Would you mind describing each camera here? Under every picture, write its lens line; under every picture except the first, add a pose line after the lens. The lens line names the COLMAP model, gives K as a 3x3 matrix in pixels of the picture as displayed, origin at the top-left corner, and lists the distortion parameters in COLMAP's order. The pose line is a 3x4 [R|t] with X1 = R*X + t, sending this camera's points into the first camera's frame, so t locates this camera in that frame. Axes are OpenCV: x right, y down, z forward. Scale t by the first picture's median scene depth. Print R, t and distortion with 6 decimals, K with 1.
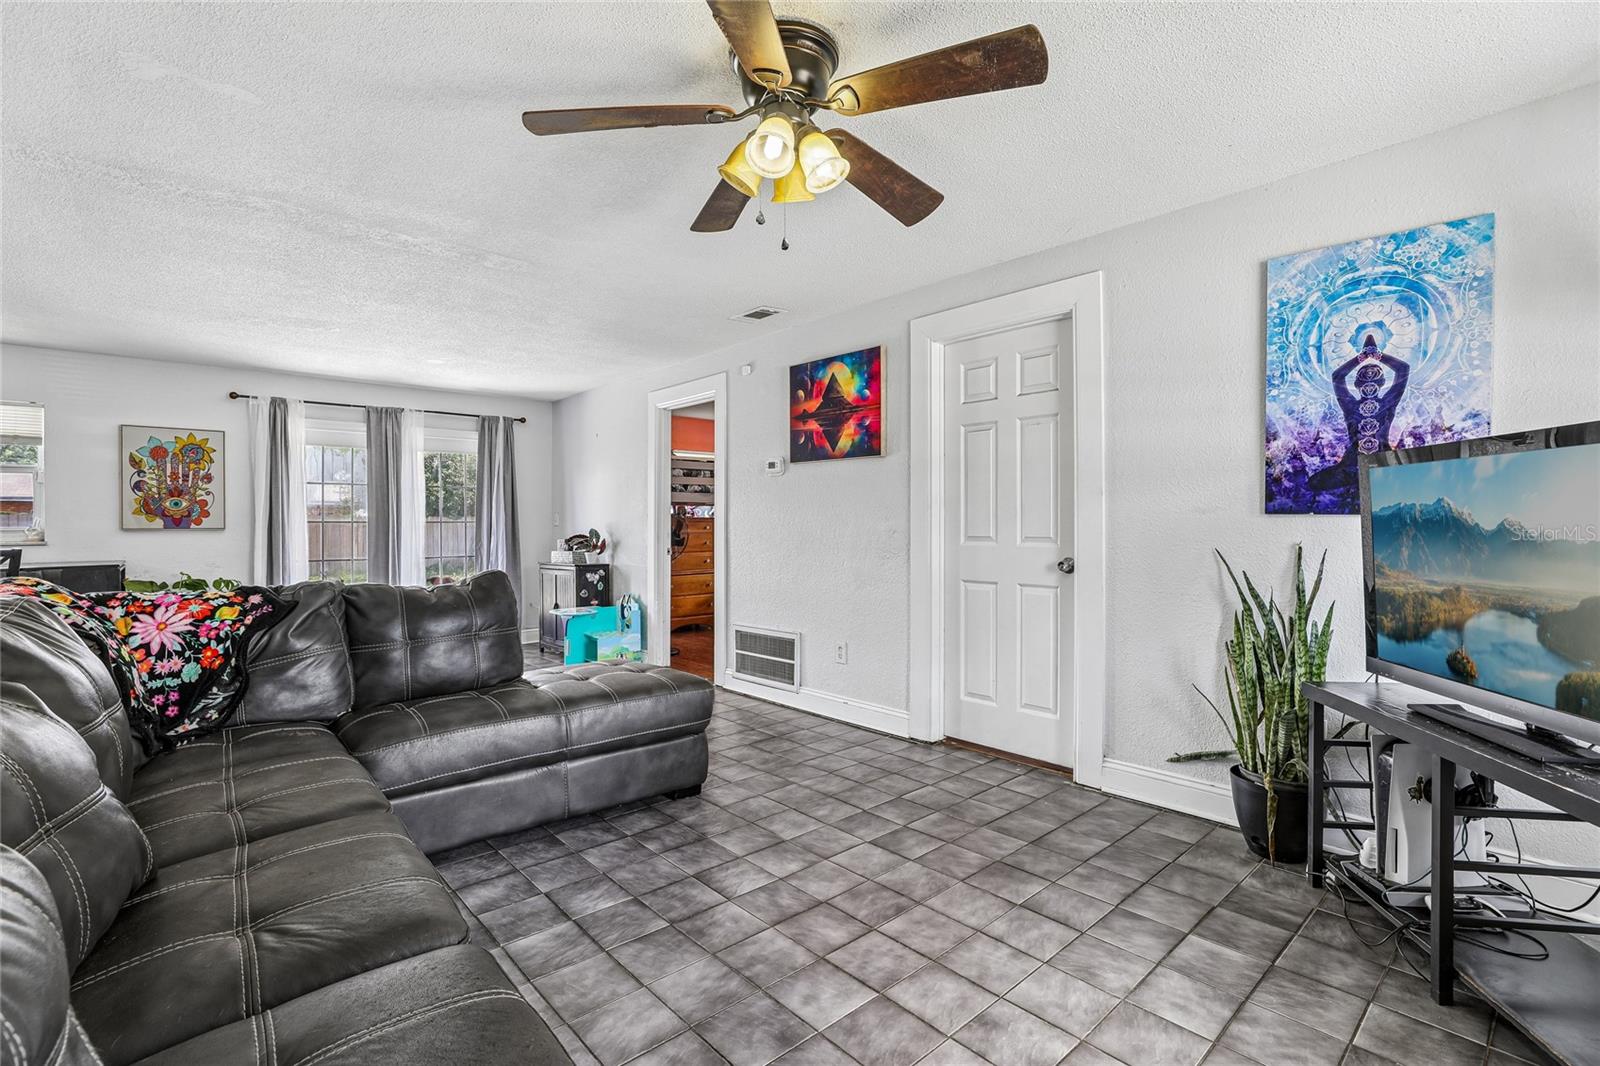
lens RADIAL K [[734.7, 0, 813.2], [0, 734.7, 524.4], [0, 0, 1]] dist [-0.044589, 0.013217]
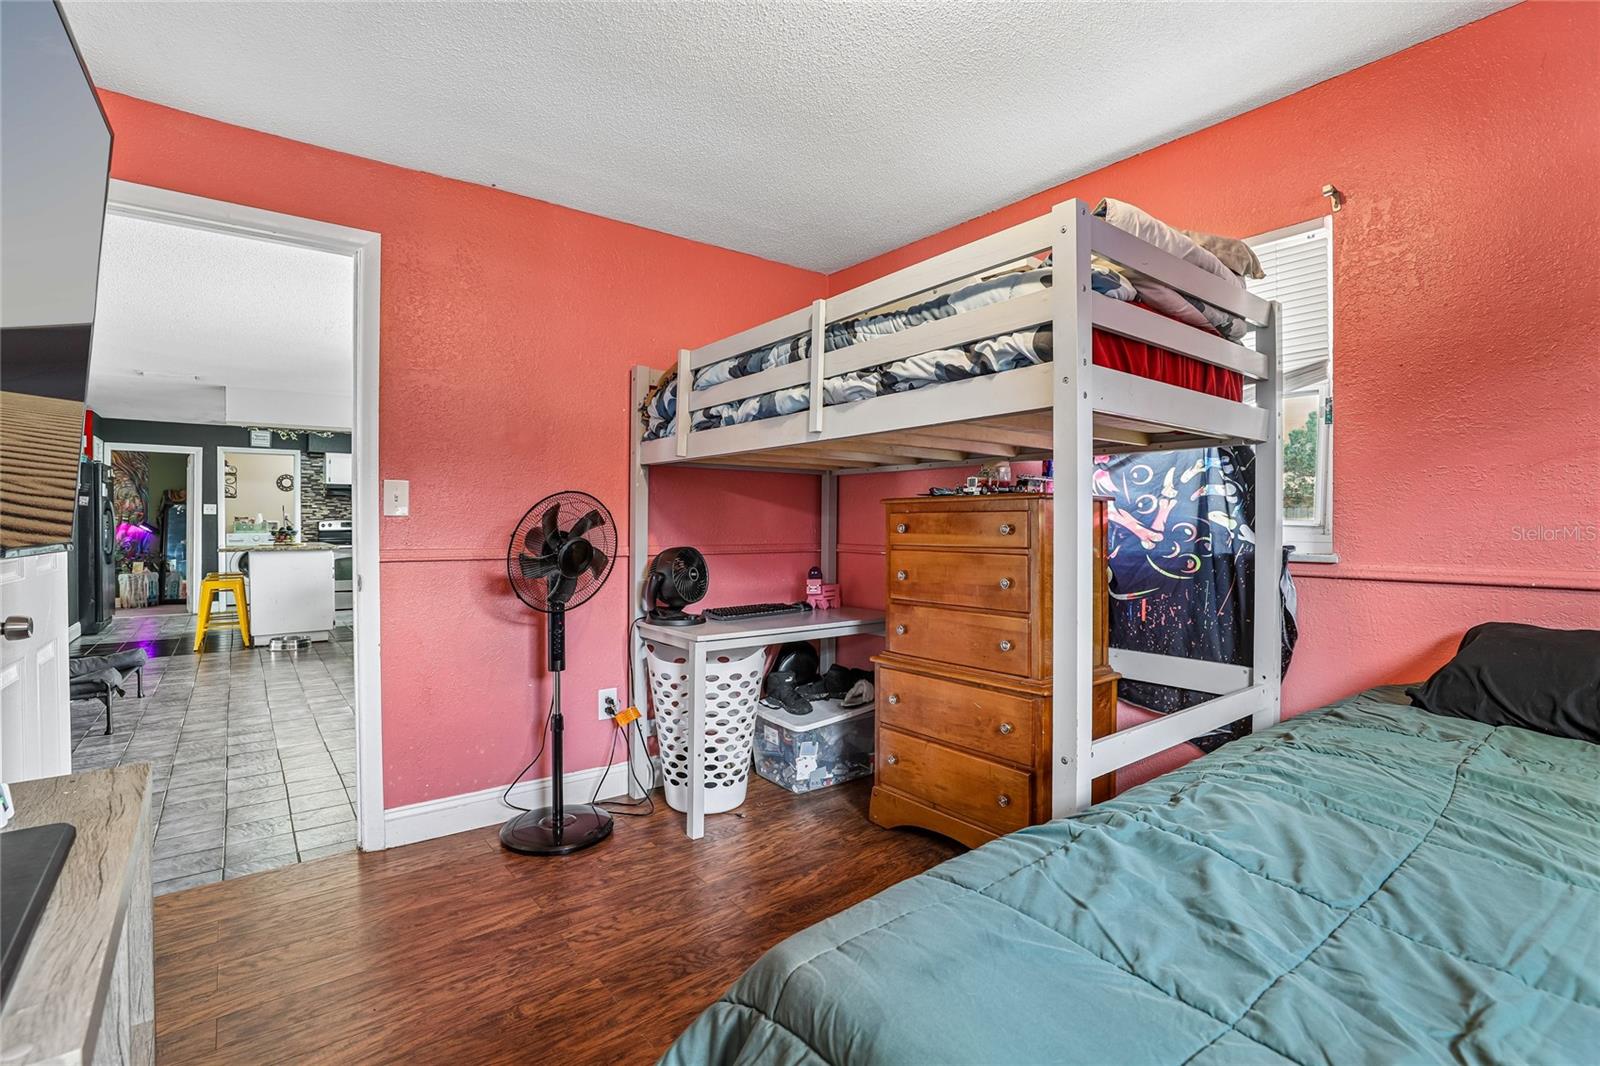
lens RADIAL K [[734.7, 0, 796.3], [0, 734.7, 525.3], [0, 0, 1]] dist [-0.044589, 0.013217]
pose [[-0.078248, 0.011862, -0.996863, 0.252692], [0.003435, 0.999926, 0.011629, -0.001870], [0.996928, -0.002515, -0.078283, 1.651102]]
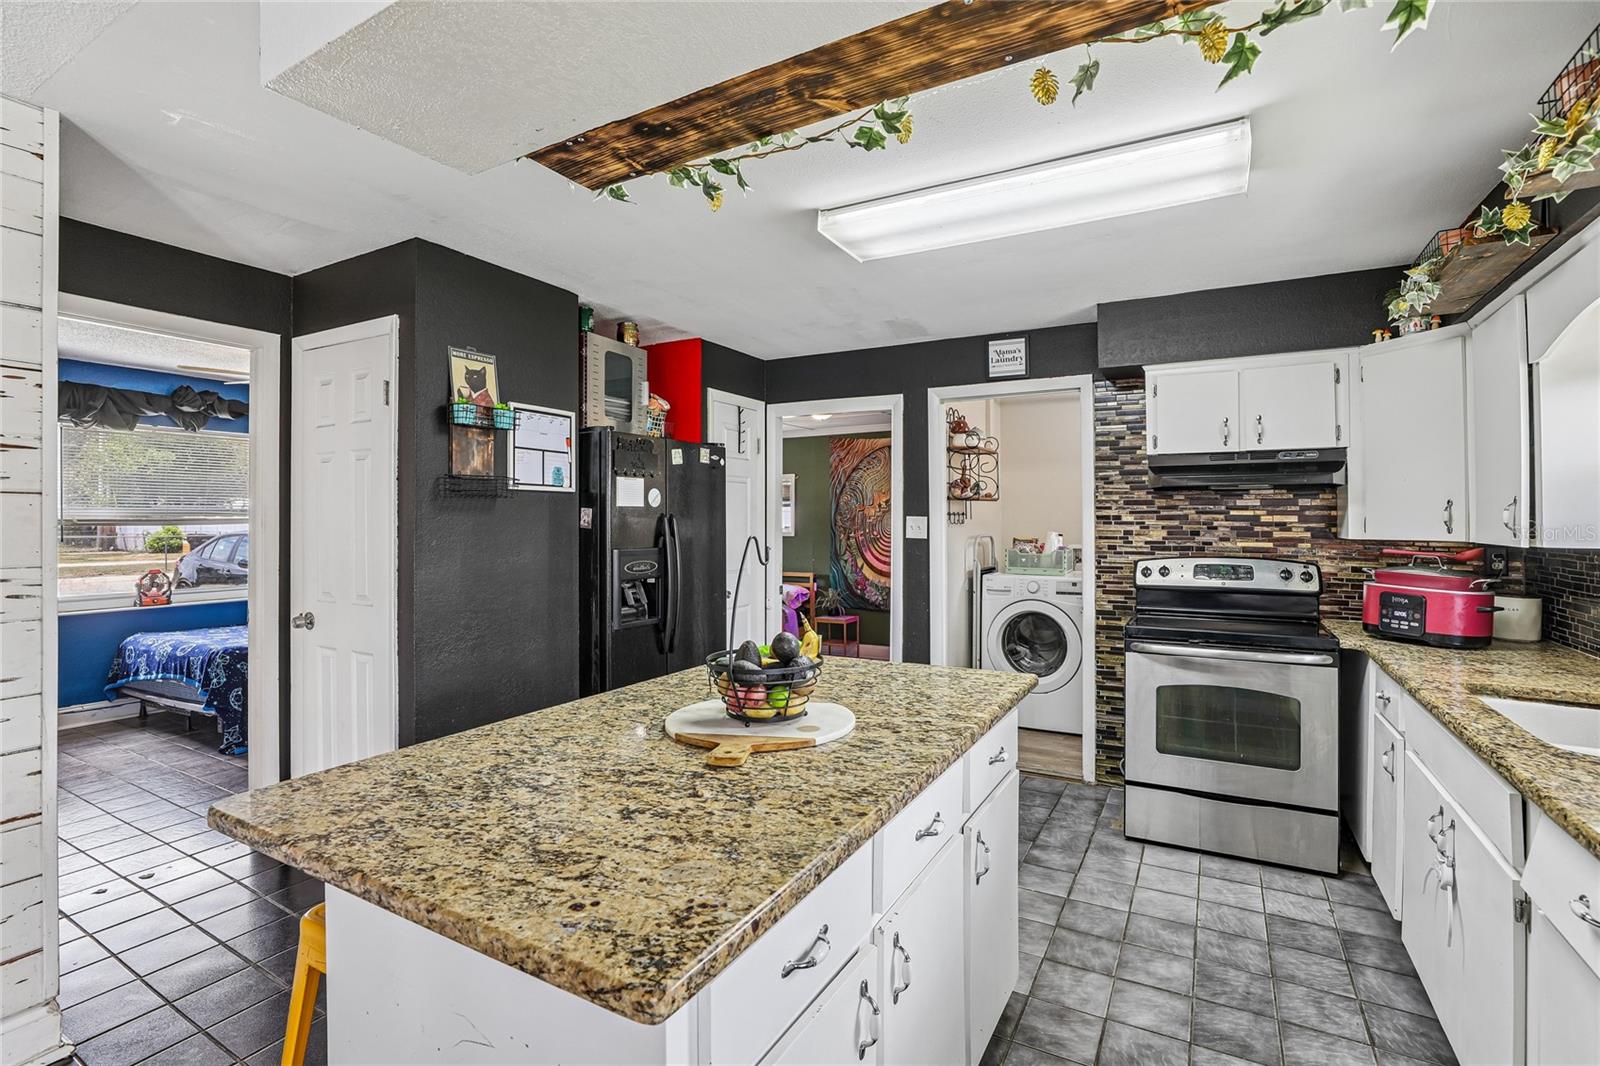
lens RADIAL K [[734.7, 0, 811.5], [0, 734.7, 512.0], [0, 0, 1]] dist [-0.044589, 0.013217]
pose [[-0.947410, 0.004440, -0.319992, -1.161944], [0.007684, 0.999931, -0.008875, -0.040649], [0.319931, -0.010867, -0.947379, 0.723874]]
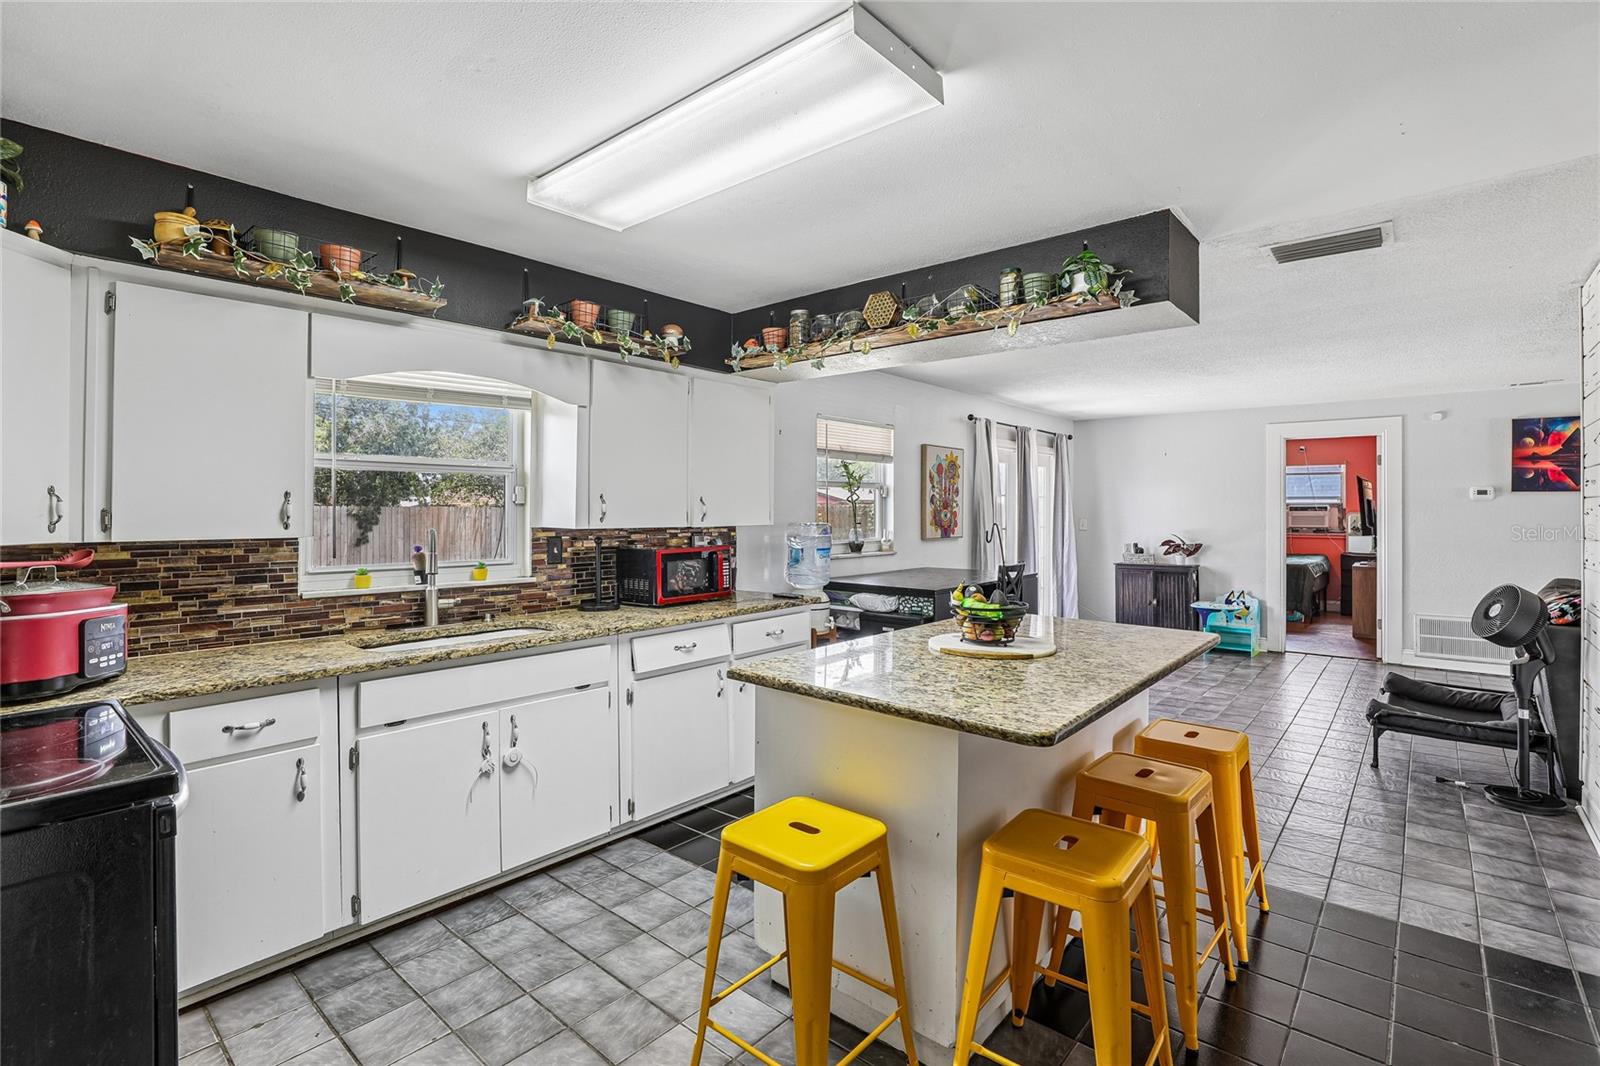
lens RADIAL K [[734.7, 0, 822.4], [0, 734.7, 498.0], [0, 0, 1]] dist [-0.044589, 0.013217]
pose [[0.991336, 0.009931, 0.130973, -1.437830], [-0.007714, 0.999818, -0.017424, -0.040257], [-0.131123, 0.016262, 0.991233, -0.112205]]
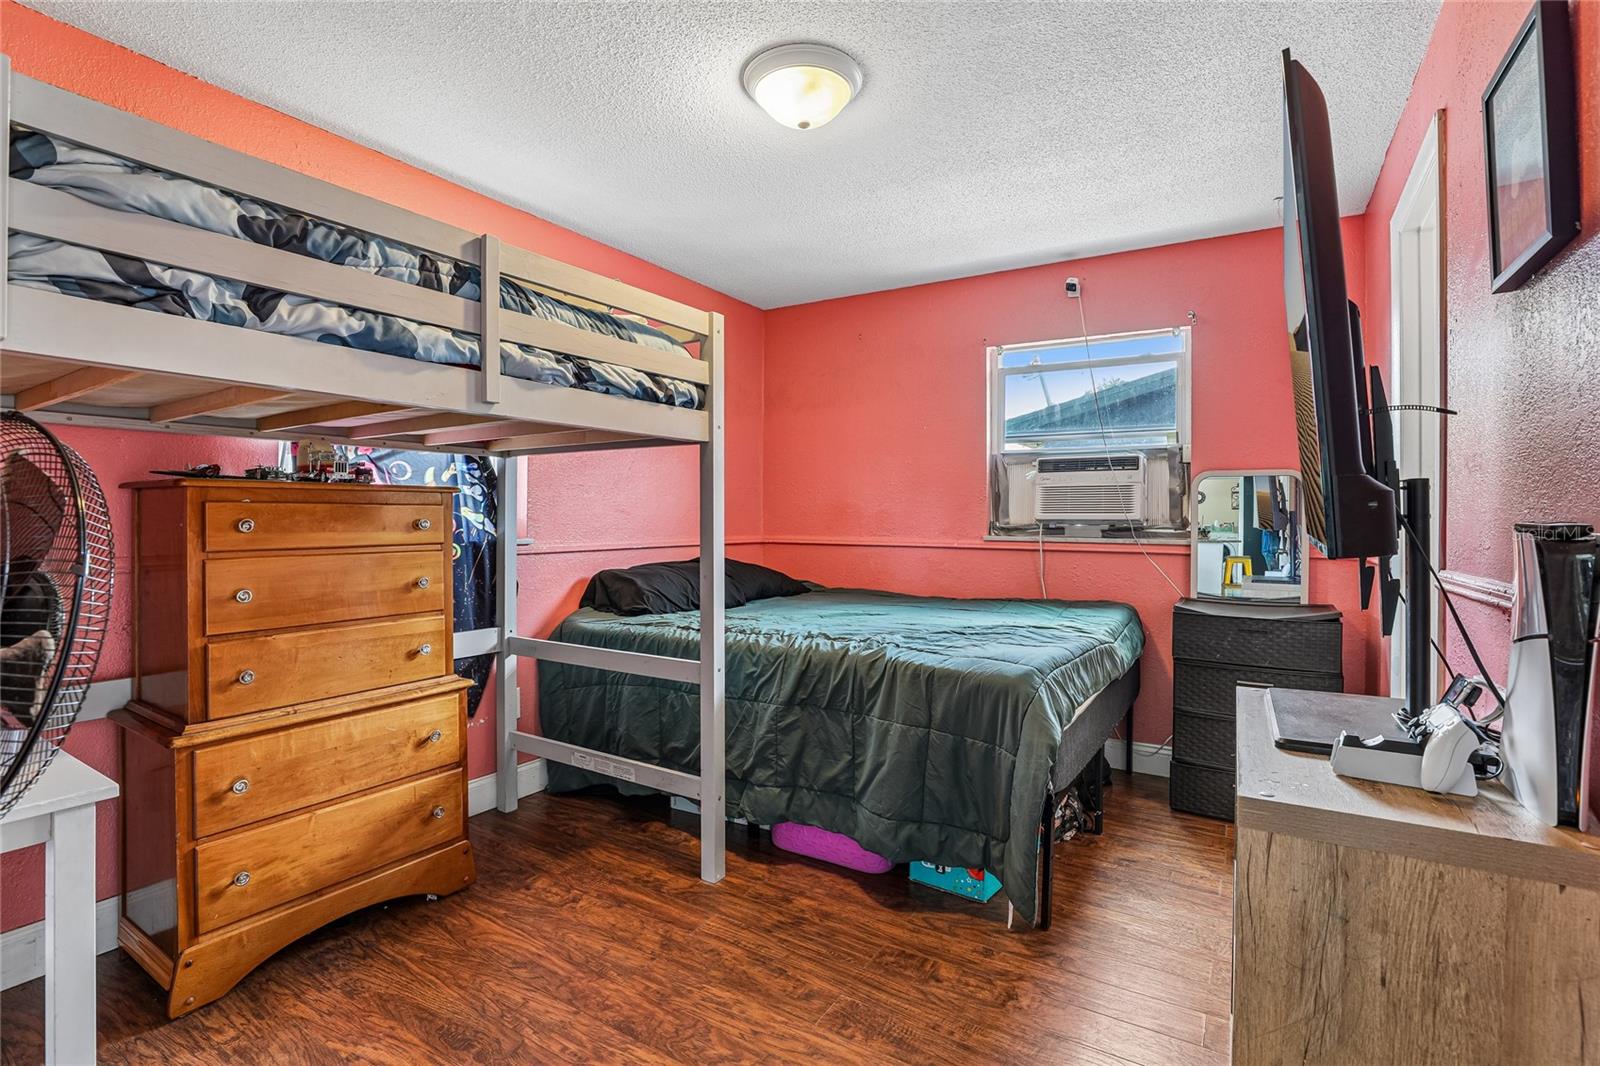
lens RADIAL K [[734.7, 0, 807.4], [0, 734.7, 512.3], [0, 0, 1]] dist [-0.044589, 0.013217]
pose [[0.962454, 0.012157, 0.271173, -0.144667], [-0.011078, 0.999923, -0.005511, -0.000552], [-0.271219, 0.002301, 0.962515, 1.248815]]
